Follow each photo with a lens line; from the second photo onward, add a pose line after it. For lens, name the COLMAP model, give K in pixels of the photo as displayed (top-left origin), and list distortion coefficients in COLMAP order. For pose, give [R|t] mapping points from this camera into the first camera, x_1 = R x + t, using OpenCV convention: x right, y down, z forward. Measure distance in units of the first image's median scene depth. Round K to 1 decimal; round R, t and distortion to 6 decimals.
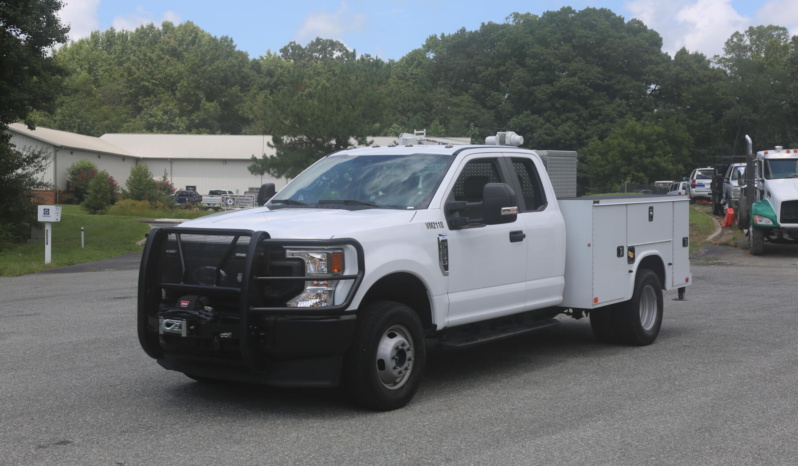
lens RADIAL K [[1070.9, 0, 399.0], [0, 1070.9, 233.0], [0, 0, 1]] dist [0.019989, 0.043476]
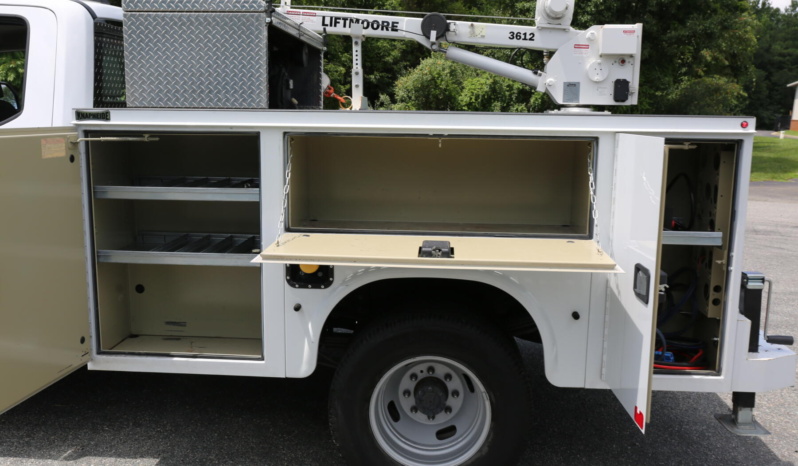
lens RADIAL K [[734.5, 0, 399.0], [0, 734.5, 233.0], [0, 0, 1]] dist [-0.049261, 0.095410]
pose [[0.529963, 0.152486, -0.834198, 0.065803], [-0.060021, 0.987978, 0.142465, -0.004321], [0.845894, -0.025432, 0.532745, 0.131426]]
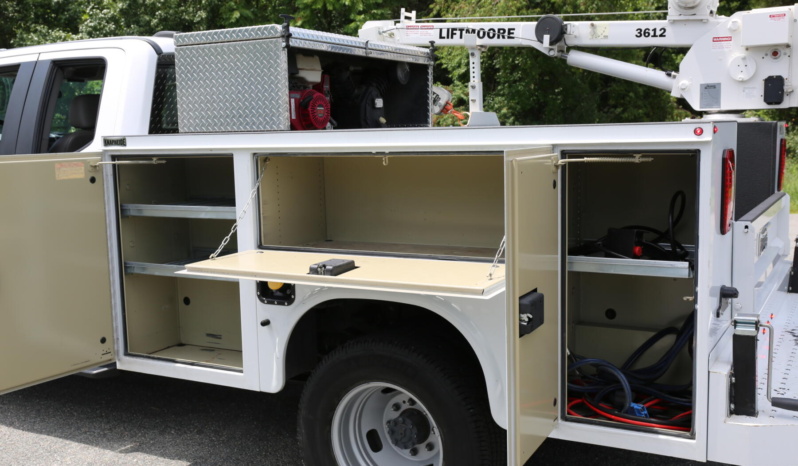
lens RADIAL K [[858.7, 0, 399.0], [0, 858.7, 233.0], [0, 0, 1]] dist [-0.000006, 0.018327]
pose [[0.121366, 0.122744, -0.984989, 0.077240], [-0.029186, 0.992337, 0.120063, -0.005223], [0.992179, 0.014177, 0.124018, 0.148497]]
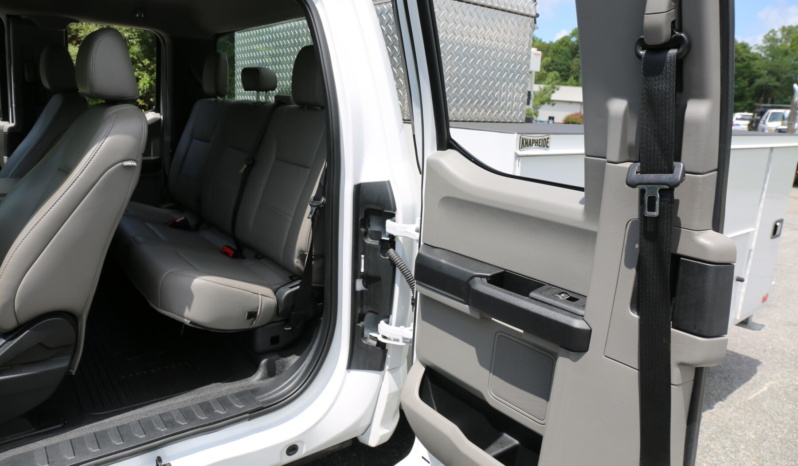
lens RADIAL K [[541.6, 0, 399.0], [0, 541.6, 233.0], [0, 0, 1]] dist [-0.107024, 0.084317]
pose [[0.960036, 0.106938, -0.258641, 0.026242], [-0.058957, 0.980661, 0.186623, -0.004136], [0.273596, -0.163916, 0.947775, 0.117370]]
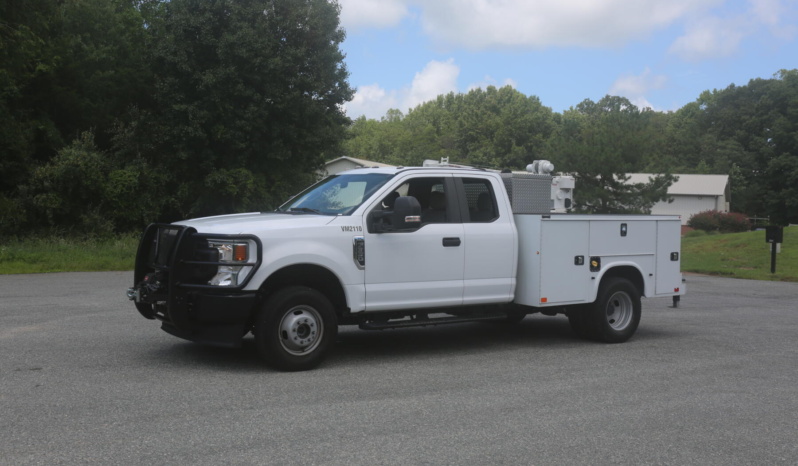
lens RADIAL K [[829.3, 0, 399.0], [0, 829.3, 233.0], [0, 0, 1]] dist [-0.002030, 0.020895]
pose [[0.941463, 0.031561, -0.335636, 0.046899], [-0.037778, 0.999214, -0.012009, 0.000829], [0.334993, 0.023985, 0.941915, 0.011340]]
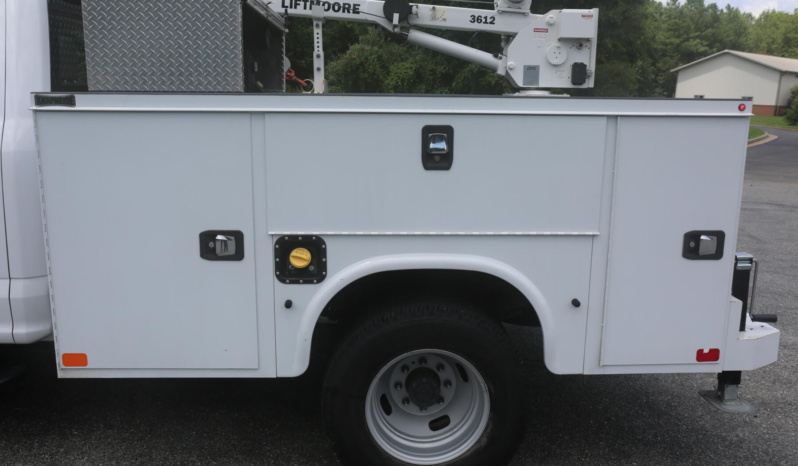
lens RADIAL K [[678.8, 0, 399.0], [0, 678.8, 233.0], [0, 0, 1]] dist [-0.075530, 0.124856]
pose [[0.619622, 0.169871, -0.766298, 0.059971], [-0.055019, 0.983298, 0.173487, -0.004230], [0.782970, -0.065335, 0.618619, 0.131121]]
